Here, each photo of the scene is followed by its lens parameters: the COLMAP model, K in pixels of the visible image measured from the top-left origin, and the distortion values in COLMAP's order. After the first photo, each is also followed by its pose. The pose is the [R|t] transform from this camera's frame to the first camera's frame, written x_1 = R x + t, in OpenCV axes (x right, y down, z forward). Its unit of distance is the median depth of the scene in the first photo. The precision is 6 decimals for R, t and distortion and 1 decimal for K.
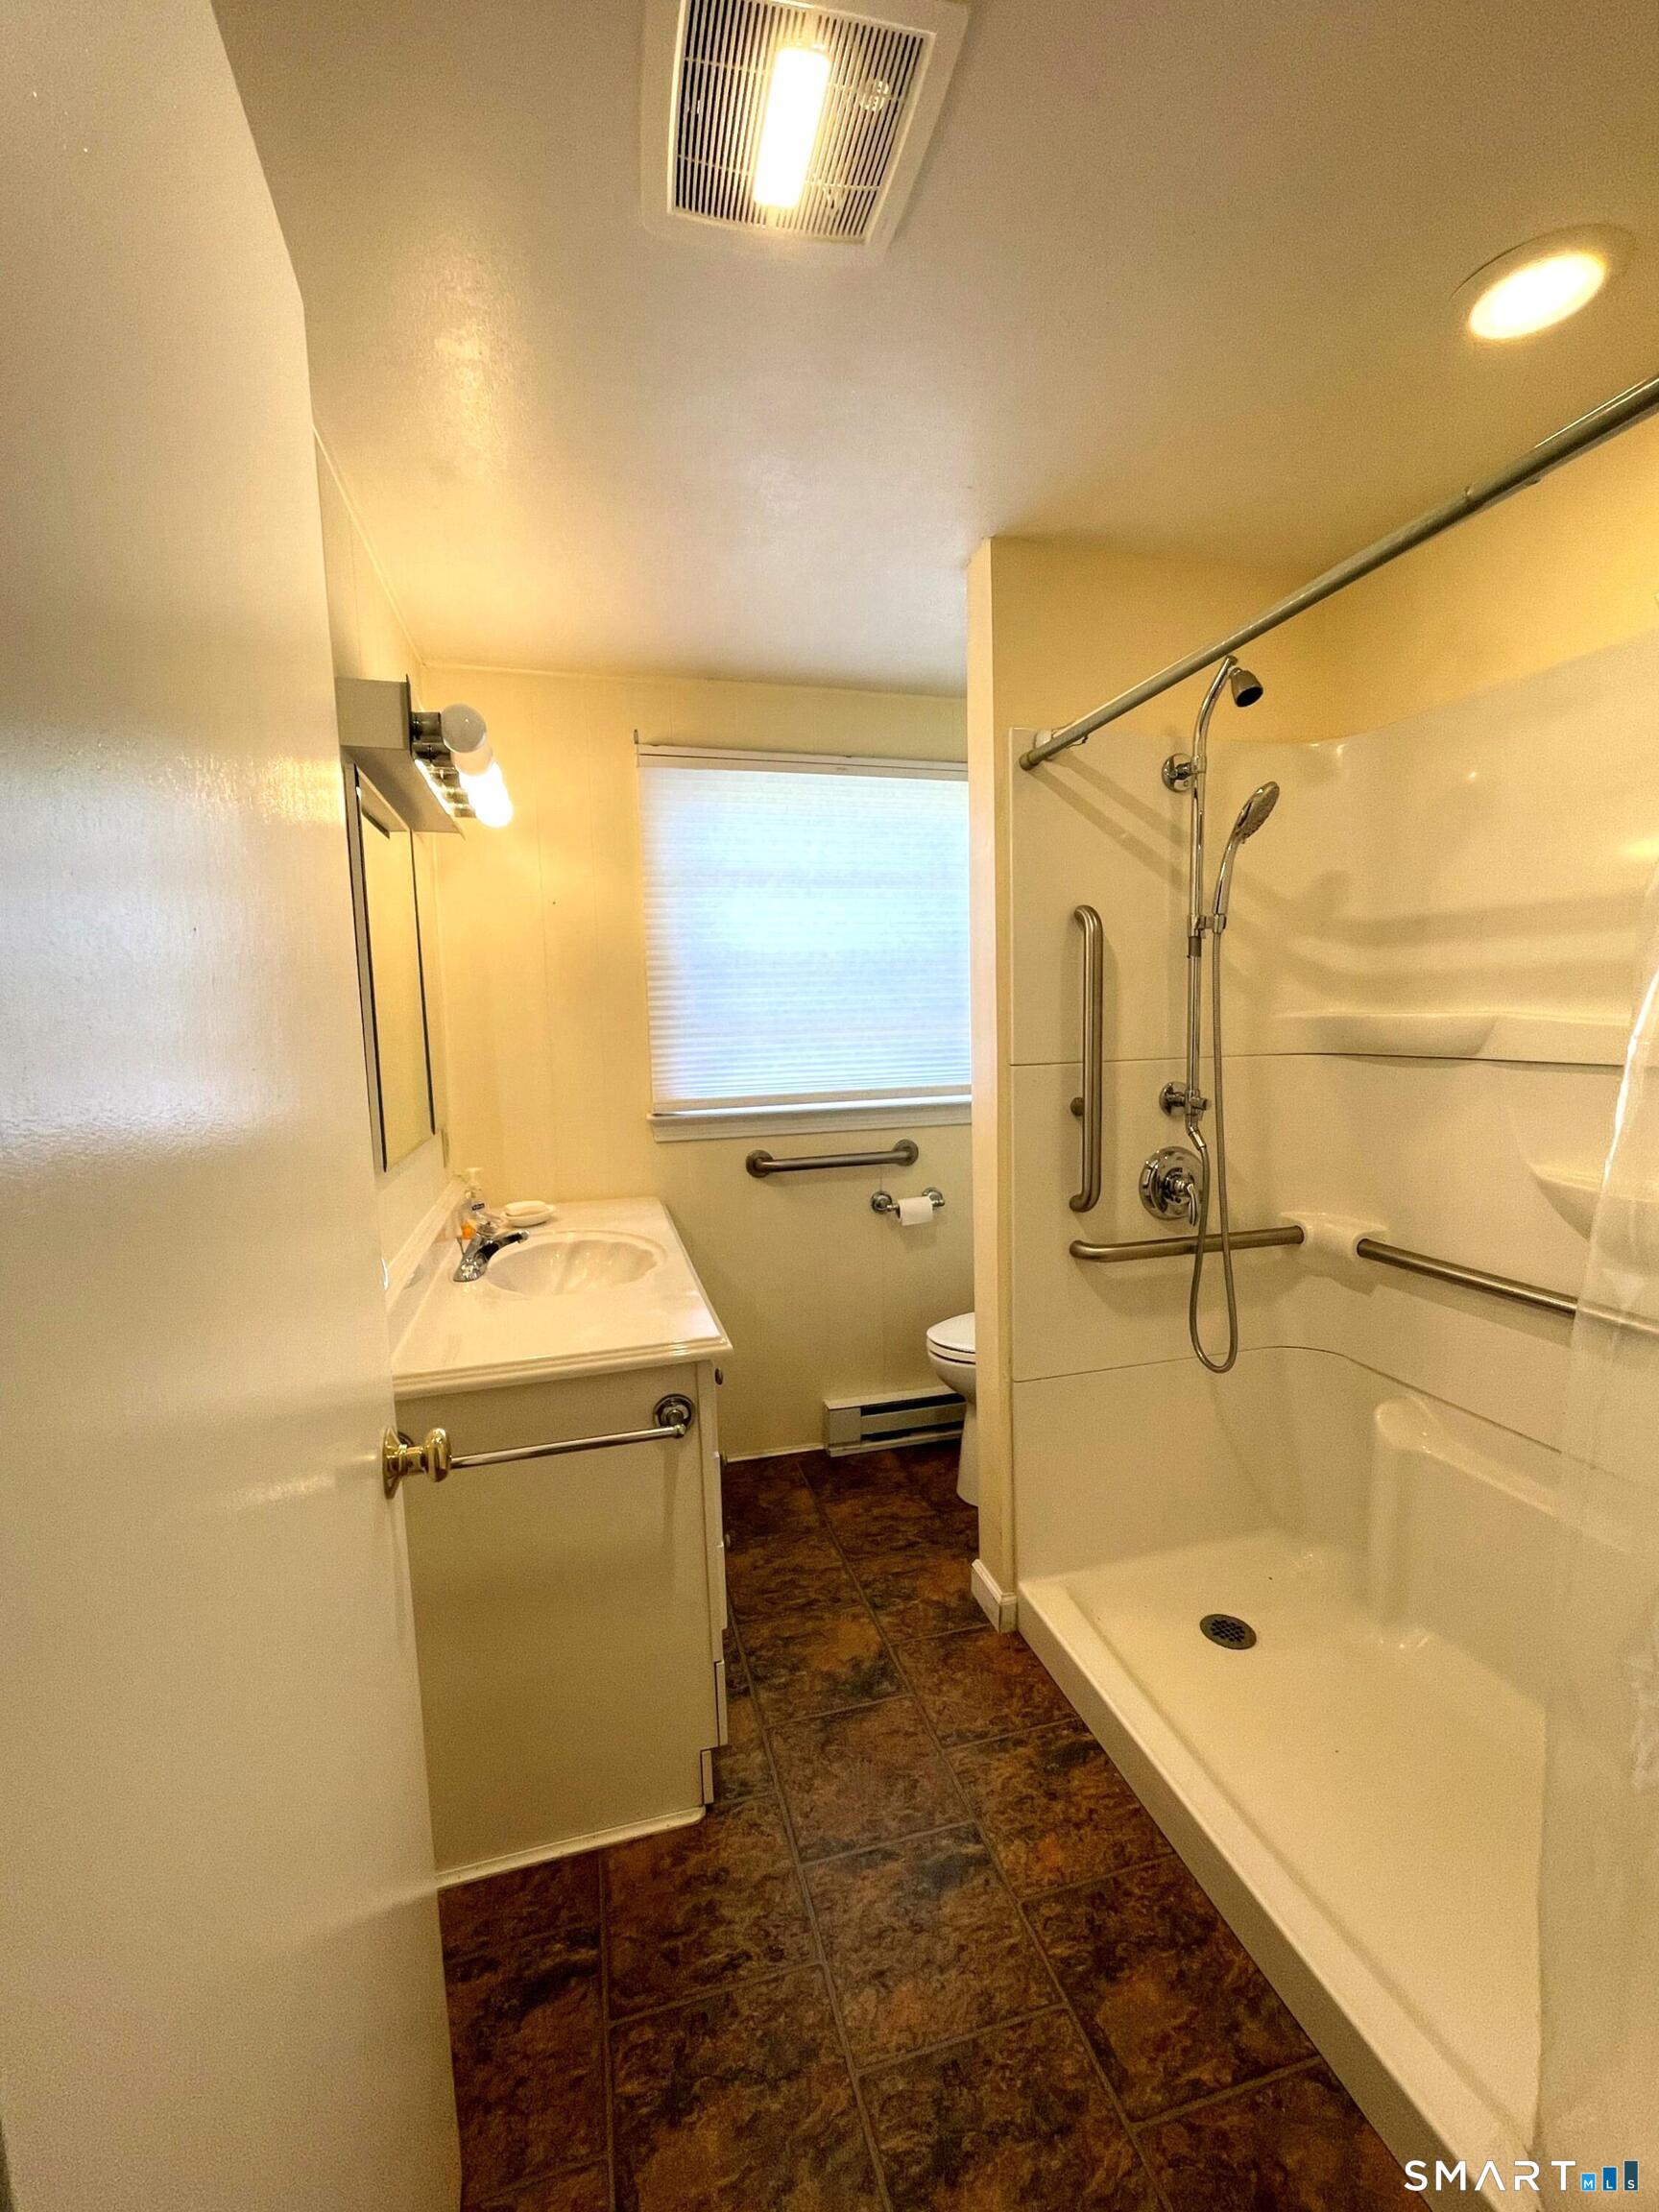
lens RADIAL K [[902.9, 0, 829.5], [0, 902.9, 1106.0], [0, 0, 1]] dist [0.002284, 0.000248]
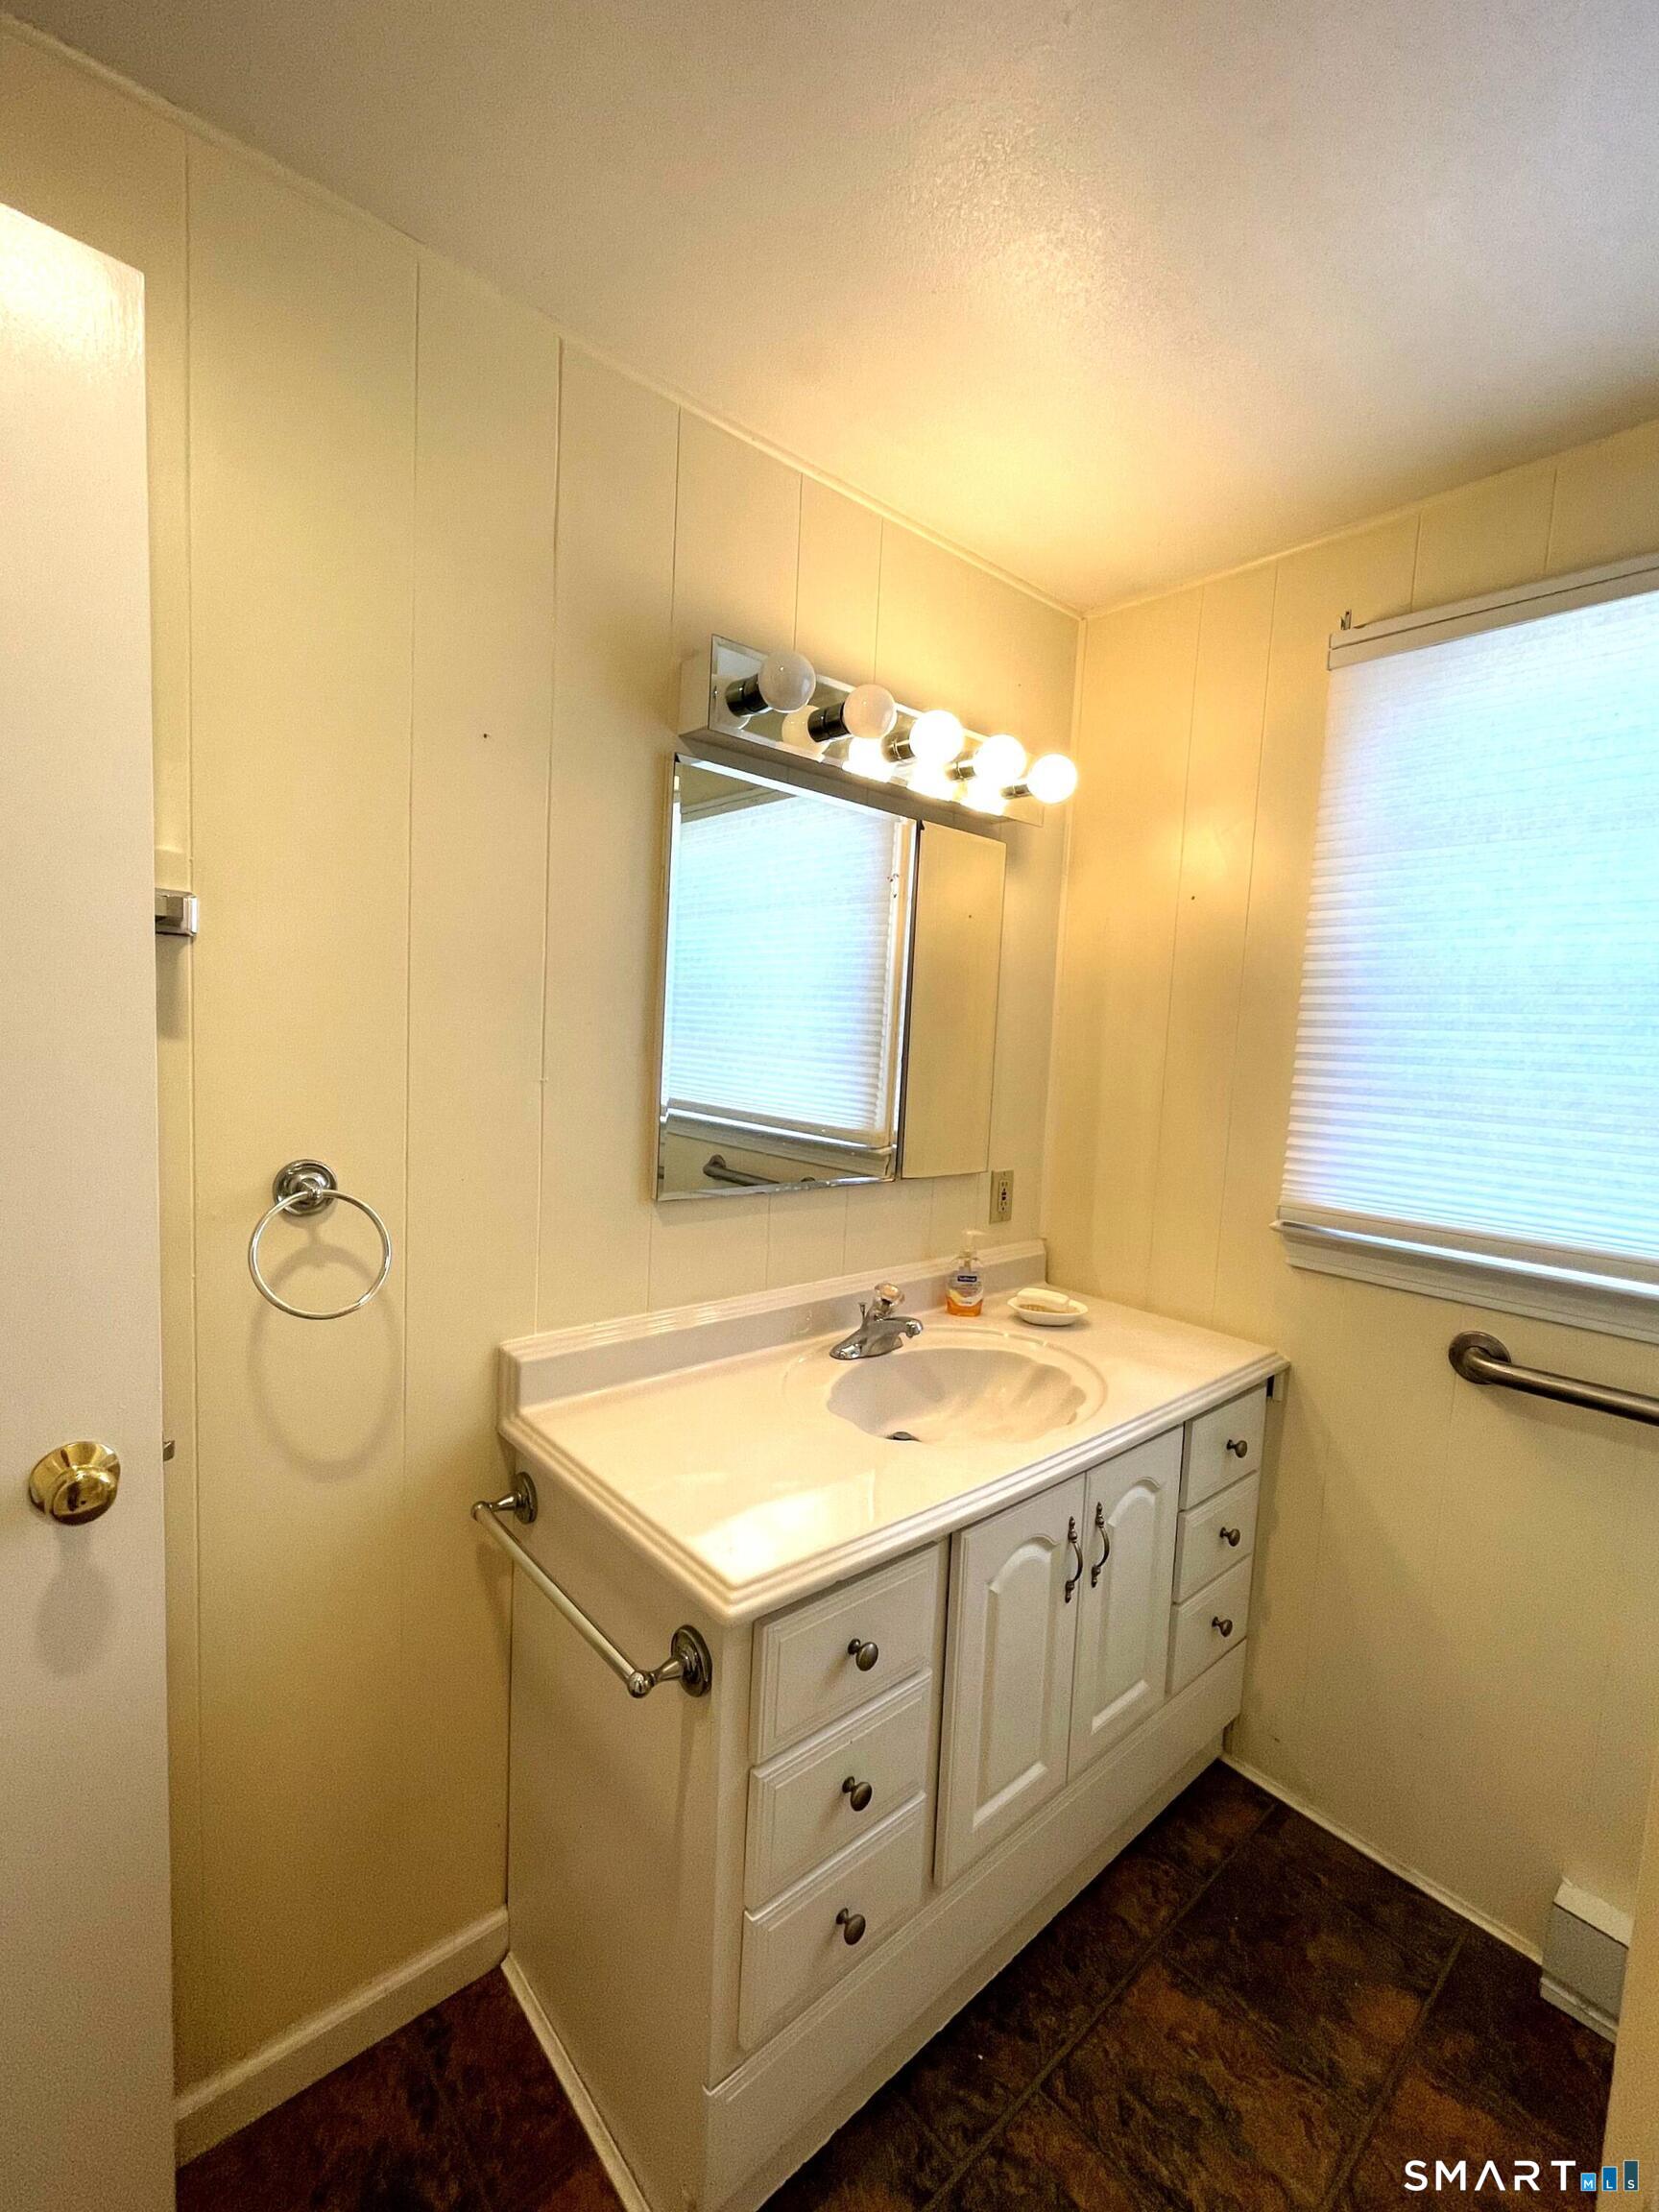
lens RADIAL K [[934.6, 0, 825.6], [0, 934.6, 1111.6], [0, 0, 1]] dist [0.000881, -0.000359]
pose [[0.447056, 0.126962, -0.885450, 0.243246], [-0.153188, 0.986119, 0.064054, -0.062242], [0.881291, 0.107005, 0.460300, 0.427231]]
